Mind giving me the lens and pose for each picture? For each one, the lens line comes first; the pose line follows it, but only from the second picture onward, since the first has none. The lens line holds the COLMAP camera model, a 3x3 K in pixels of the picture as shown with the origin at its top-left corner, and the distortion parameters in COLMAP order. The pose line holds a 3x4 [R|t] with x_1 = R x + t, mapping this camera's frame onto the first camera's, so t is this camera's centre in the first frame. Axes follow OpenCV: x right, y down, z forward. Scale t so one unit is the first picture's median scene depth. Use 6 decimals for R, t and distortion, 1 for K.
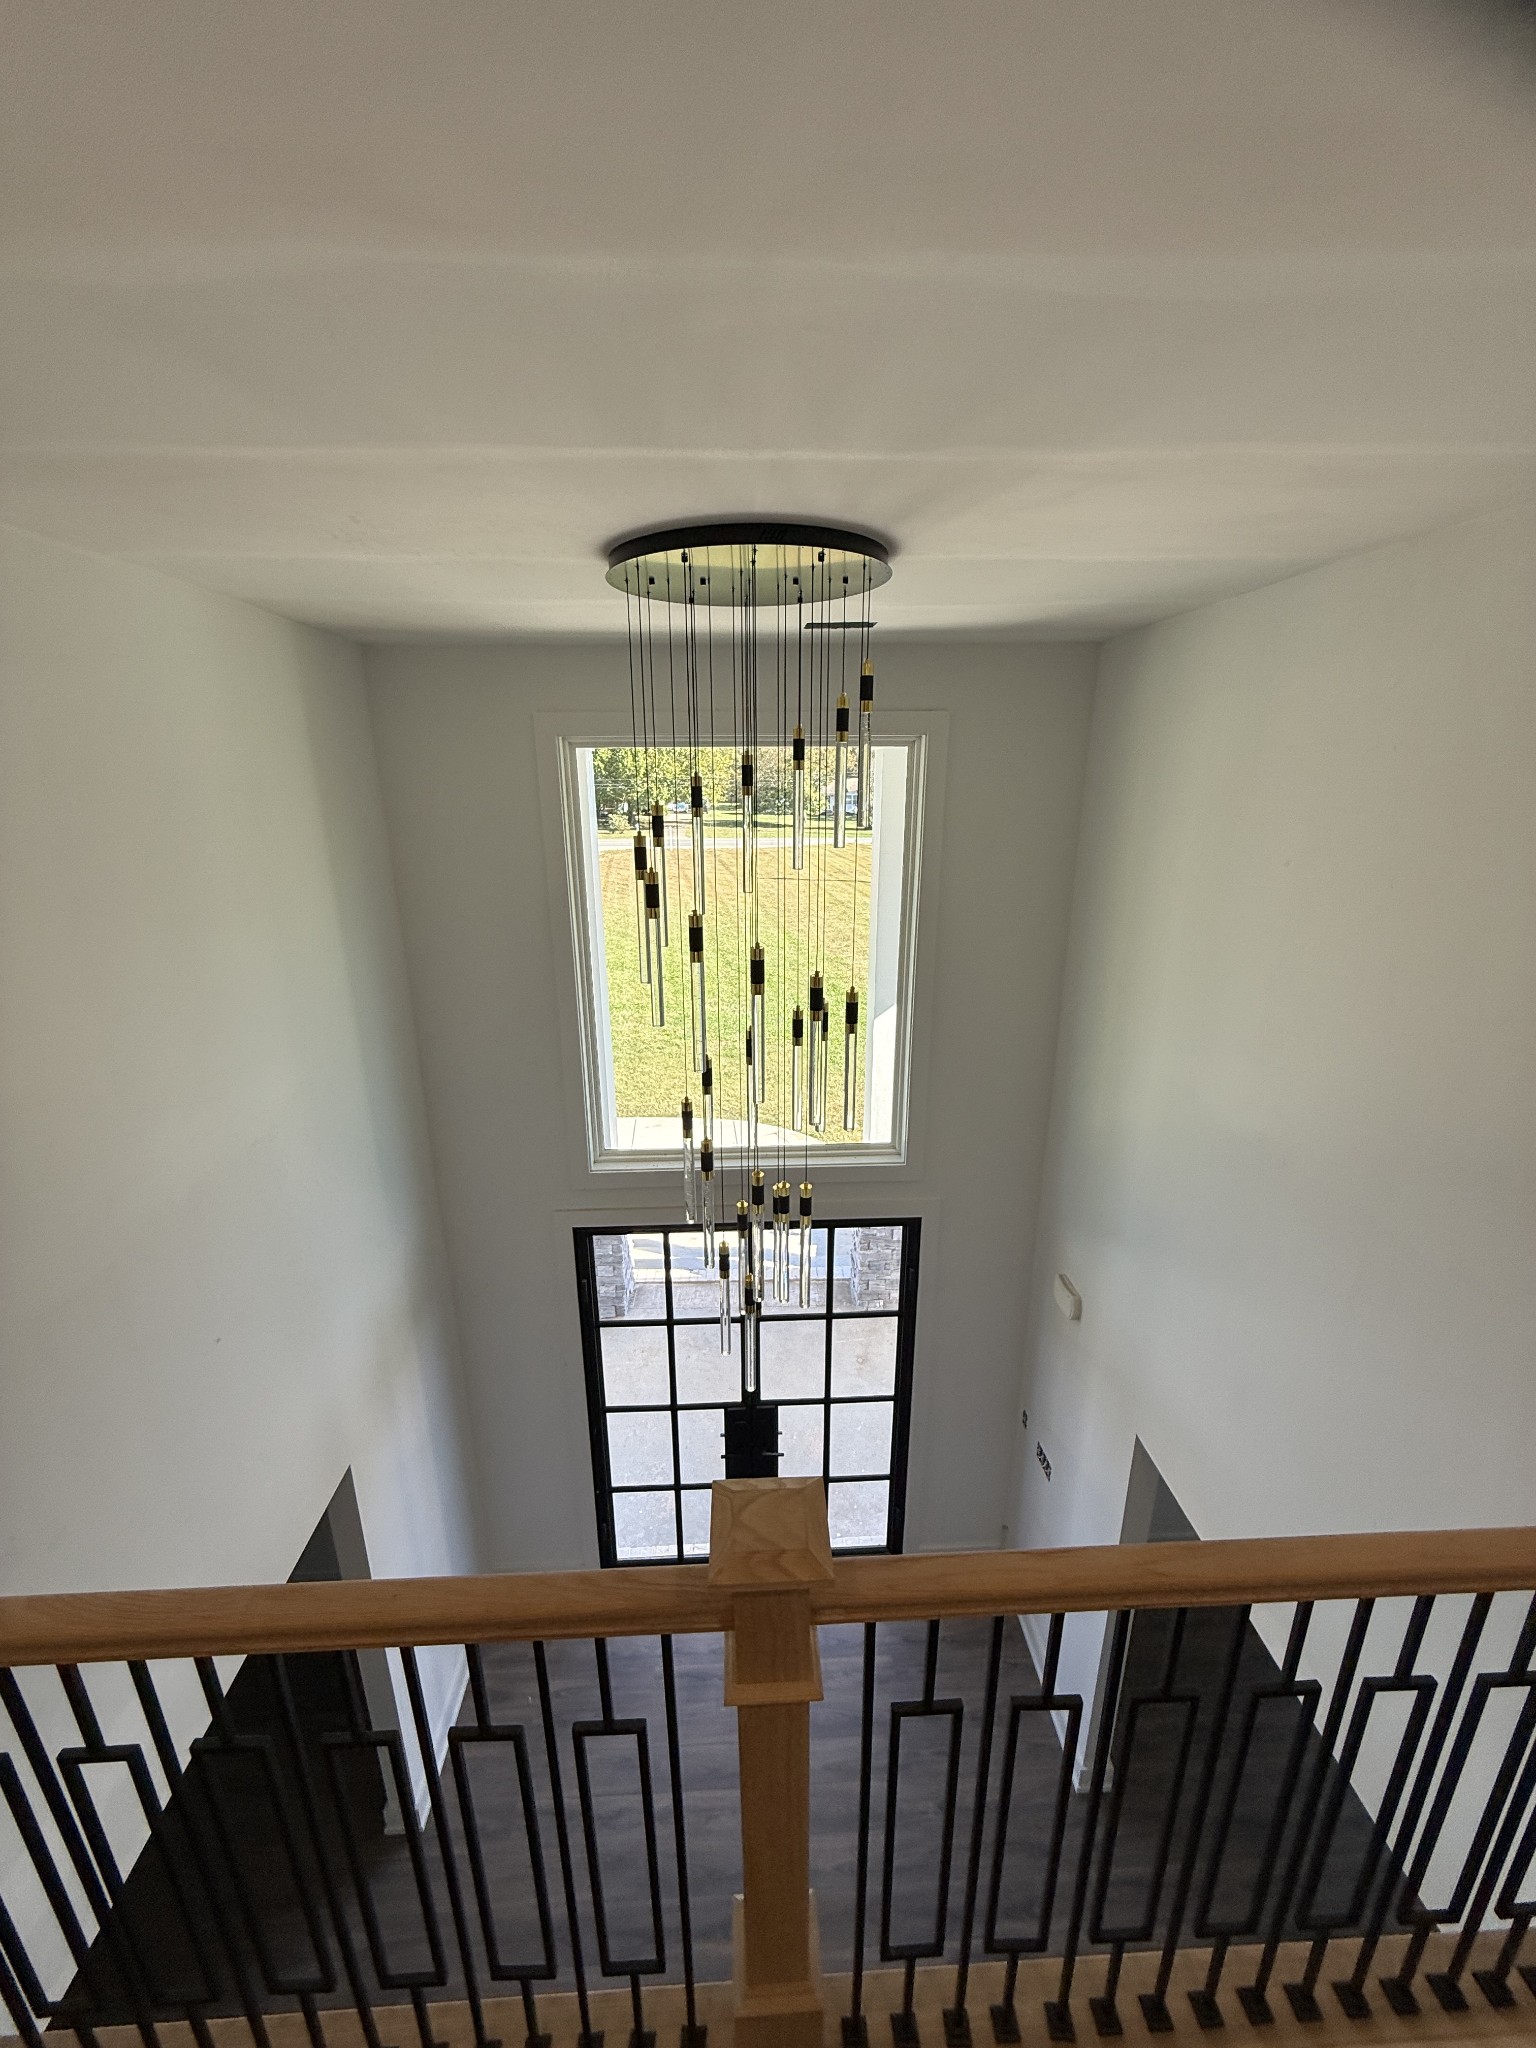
lens RADIAL K [[830.3, 0, 768.0], [0, 830.3, 1024.0], [0, 0, 1]] dist [0.000088, 0.000197]
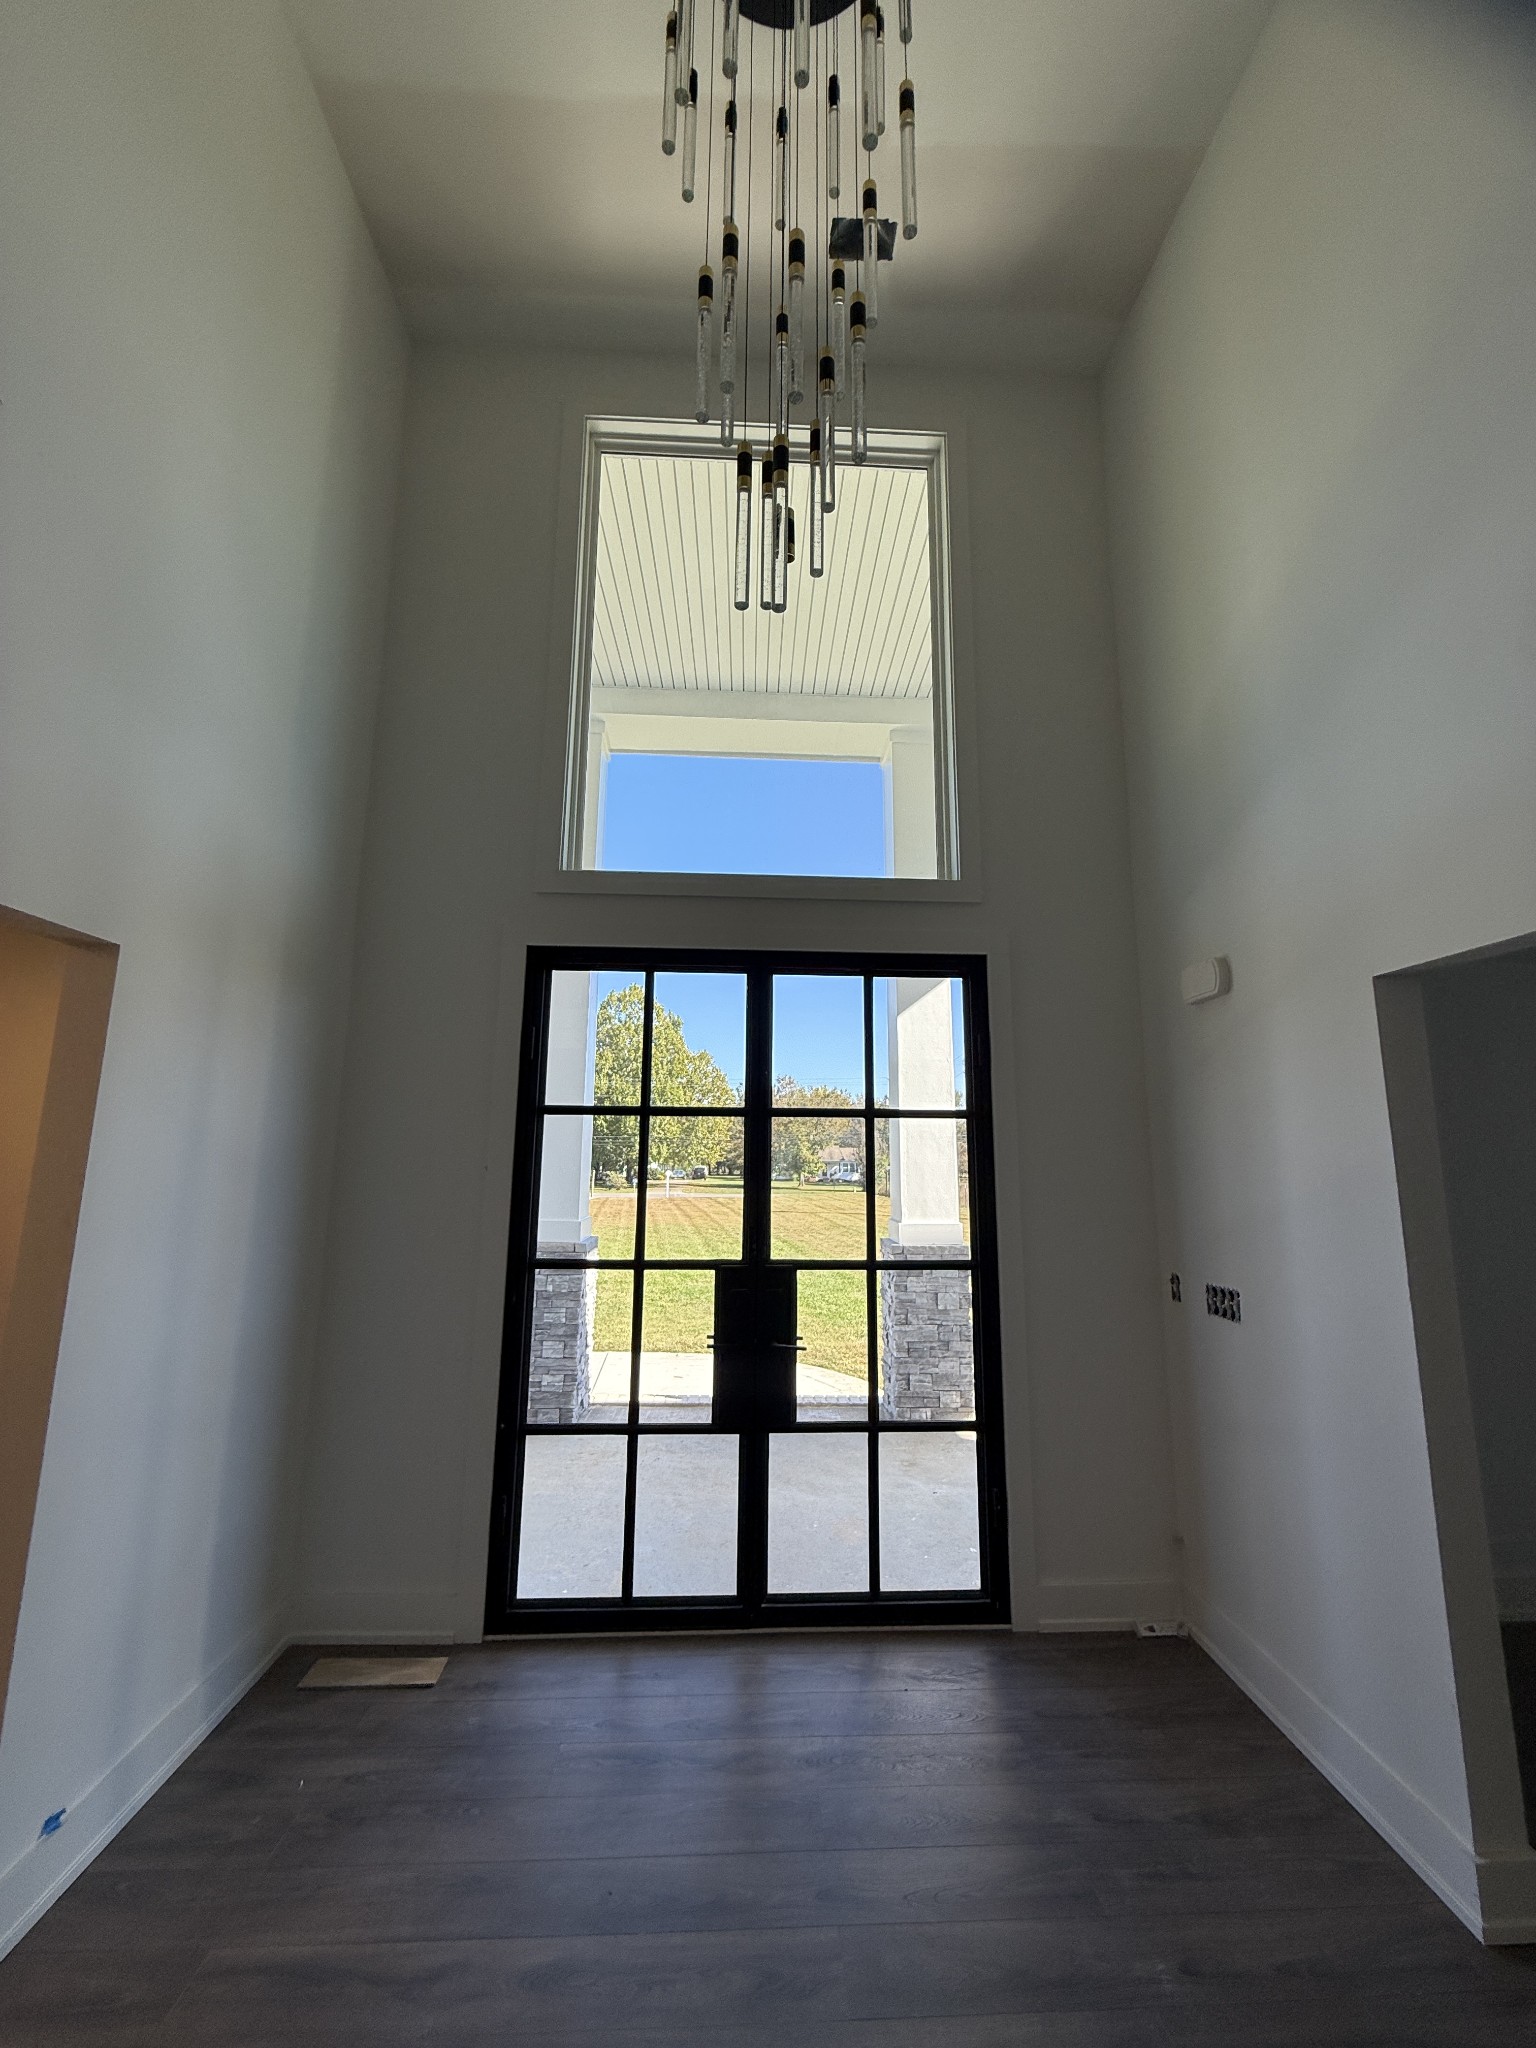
lens RADIAL K [[830.3, 0, 768.0], [0, 830.3, 1024.0], [0, 0, 1]] dist [0.000088, 0.000197]
pose [[0.999892, 0.014669, 0.001059, -0.014542], [-0.012524, 0.887005, -0.461591, 0.592738], [-0.007711, 0.461528, 0.887092, 0.325118]]
